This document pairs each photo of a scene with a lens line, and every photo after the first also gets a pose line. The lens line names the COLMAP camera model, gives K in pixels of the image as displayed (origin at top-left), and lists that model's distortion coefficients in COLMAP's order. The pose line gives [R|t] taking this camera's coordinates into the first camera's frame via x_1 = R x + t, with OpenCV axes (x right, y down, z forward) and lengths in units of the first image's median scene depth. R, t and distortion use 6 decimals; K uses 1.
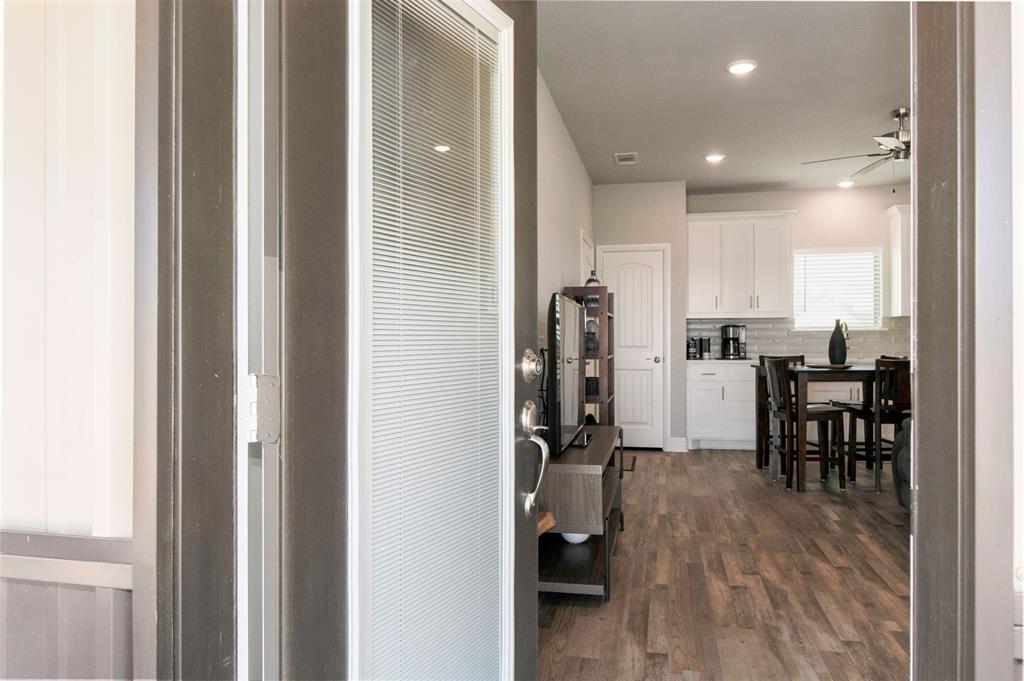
lens RADIAL K [[713.6, 0, 512.0], [0, 713.6, 340.5], [0, 0, 1]] dist [0.007932, -0.000456]
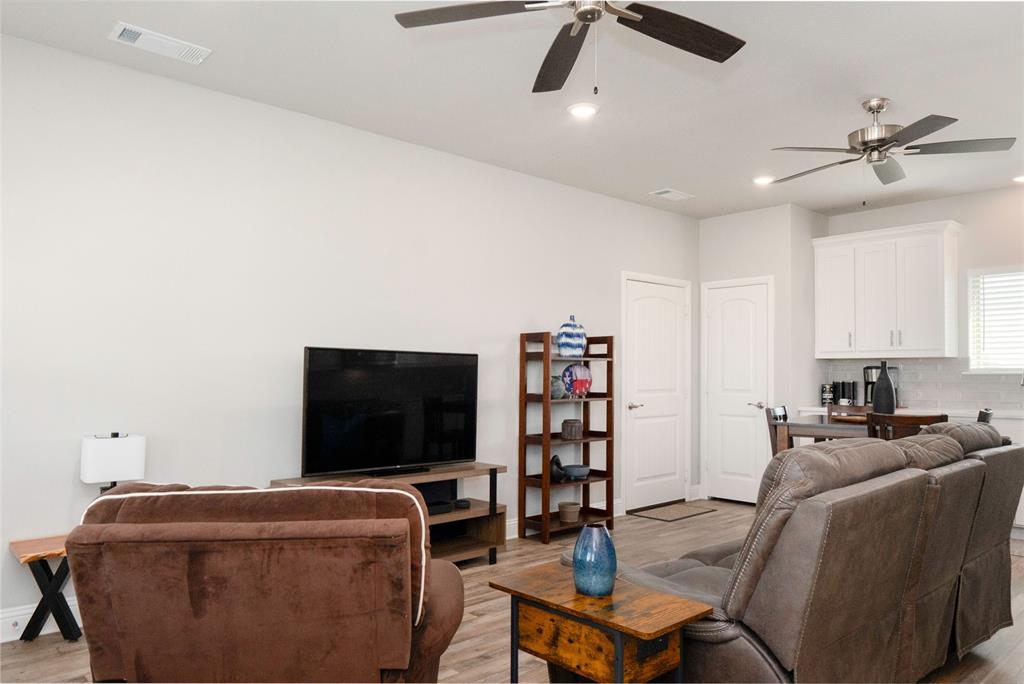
lens RADIAL K [[707.7, 0, 512.7], [0, 707.7, 364.1], [0, 0, 1]] dist [-0.001320, -0.001407]
pose [[0.818187, -0.002257, -0.574947, 0.466006], [-0.007253, 0.999872, -0.014247, -0.010335], [0.574906, 0.015827, 0.818066, 0.090330]]
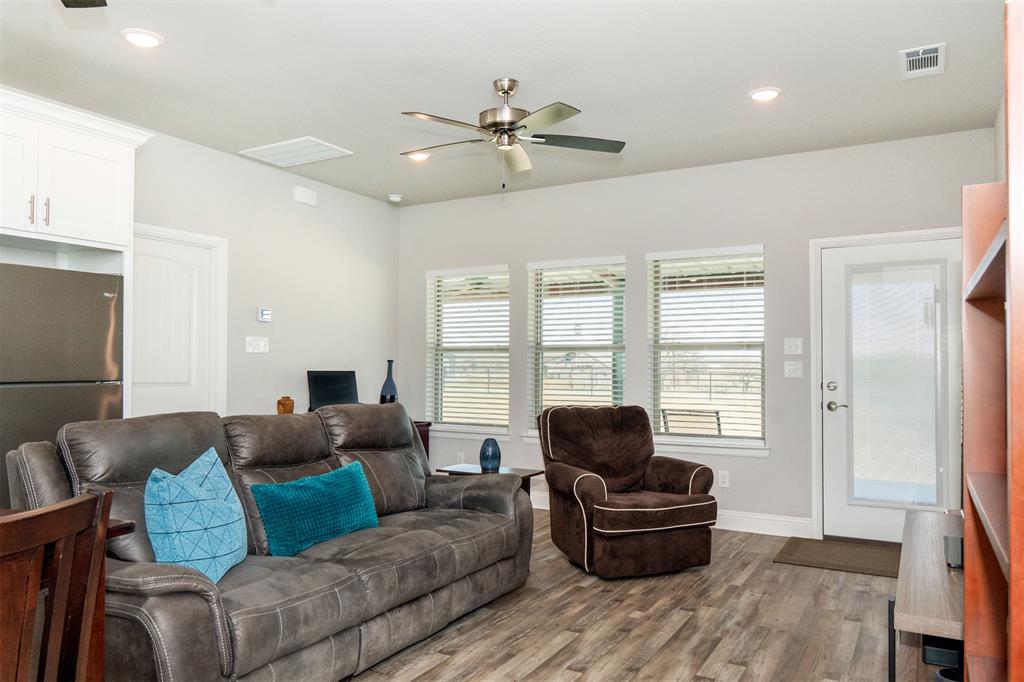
lens RADIAL K [[718.9, 0, 510.1], [0, 718.9, 350.6], [0, 0, 1]] dist [0.000351, -0.002649]
pose [[-0.951418, 0.011126, 0.307701, 0.140502], [0.003905, 0.999703, -0.024072, -0.007969], [-0.307878, -0.021701, -0.951178, 0.884961]]
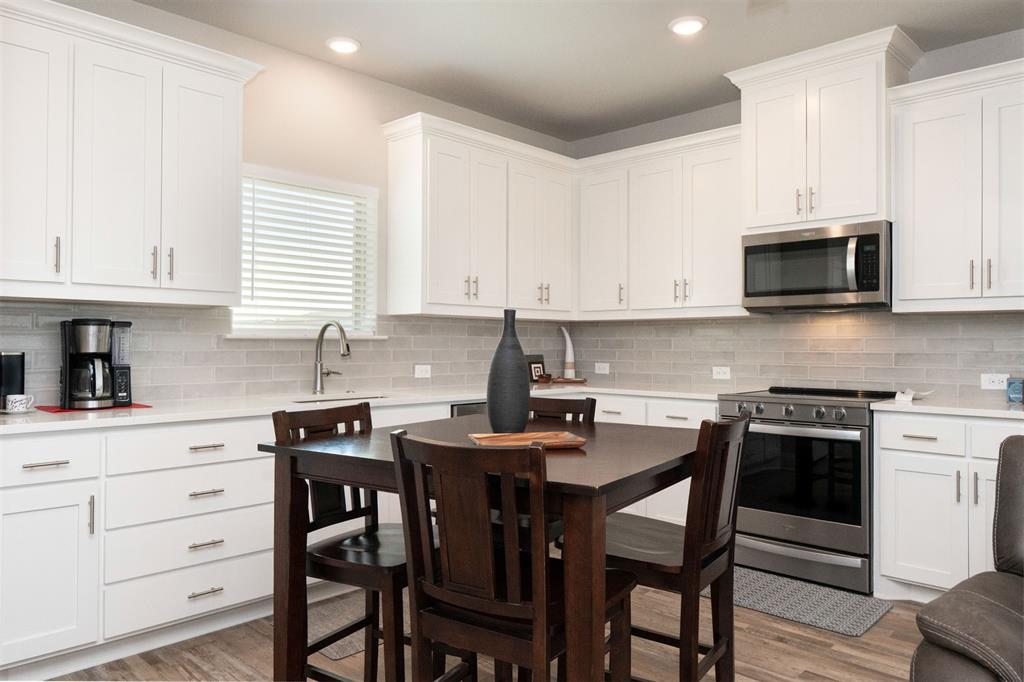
lens RADIAL K [[713.6, 0, 512.0], [0, 713.6, 341.0], [0, 0, 1]] dist [0.007932, -0.000456]
pose [[0.530384, 0.011399, 0.847681, 0.108545], [-0.005154, 0.999934, -0.010221, -0.007933], [-0.847742, 0.001052, 0.530408, 0.647715]]
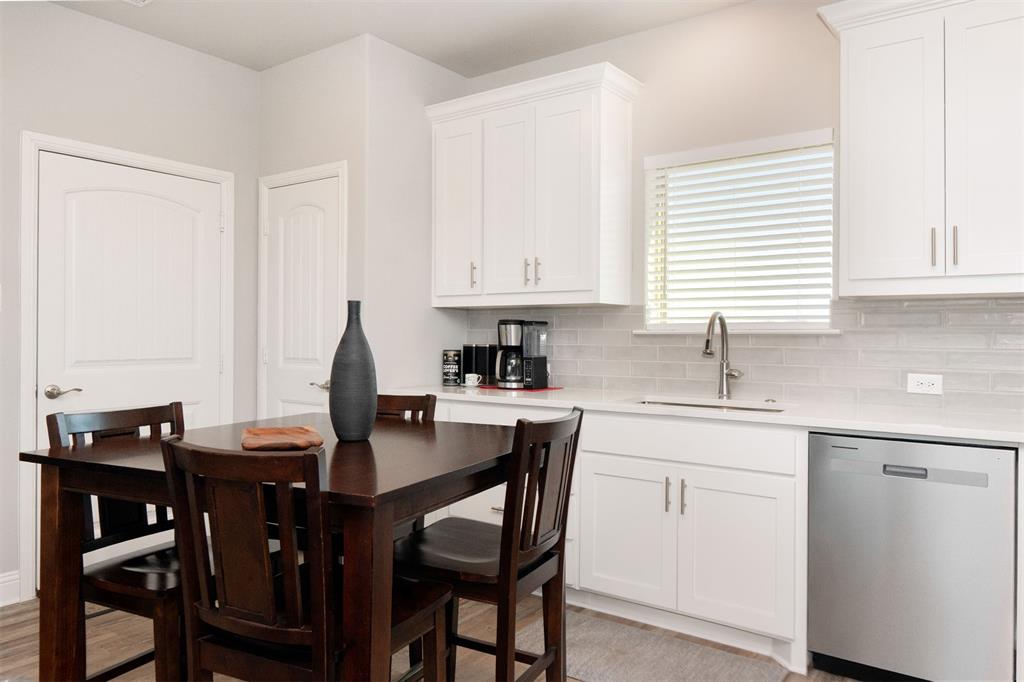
lens RADIAL K [[736.5, 0, 511.8], [0, 736.5, 333.1], [0, 0, 1]] dist [0.005547, 0.002242]
pose [[0.912899, 0.008677, -0.408094, 0.551408], [-0.010049, 0.999949, -0.001219, -0.012931], [0.408063, 0.005213, 0.912939, 0.569357]]
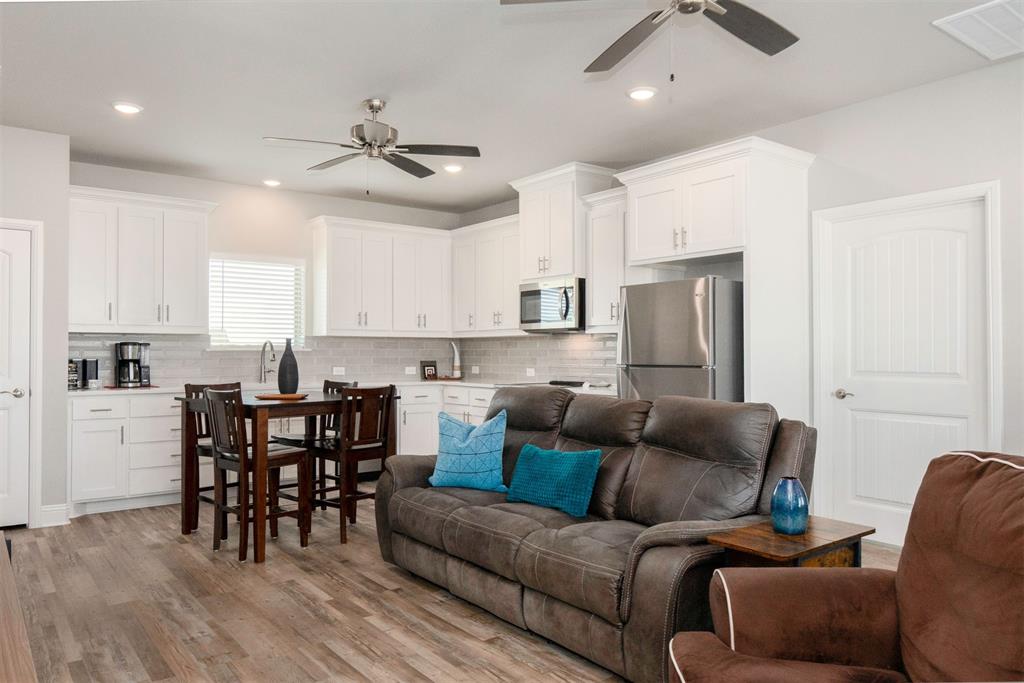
lens RADIAL K [[718.9, 0, 510.1], [0, 718.9, 351.1], [0, 0, 1]] dist [0.000351, -0.002649]
pose [[0.652821, 0.006801, 0.757482, -0.006194], [-0.002125, 0.999972, -0.007146, -0.008390], [-0.757509, 0.003055, 0.652817, 0.213777]]
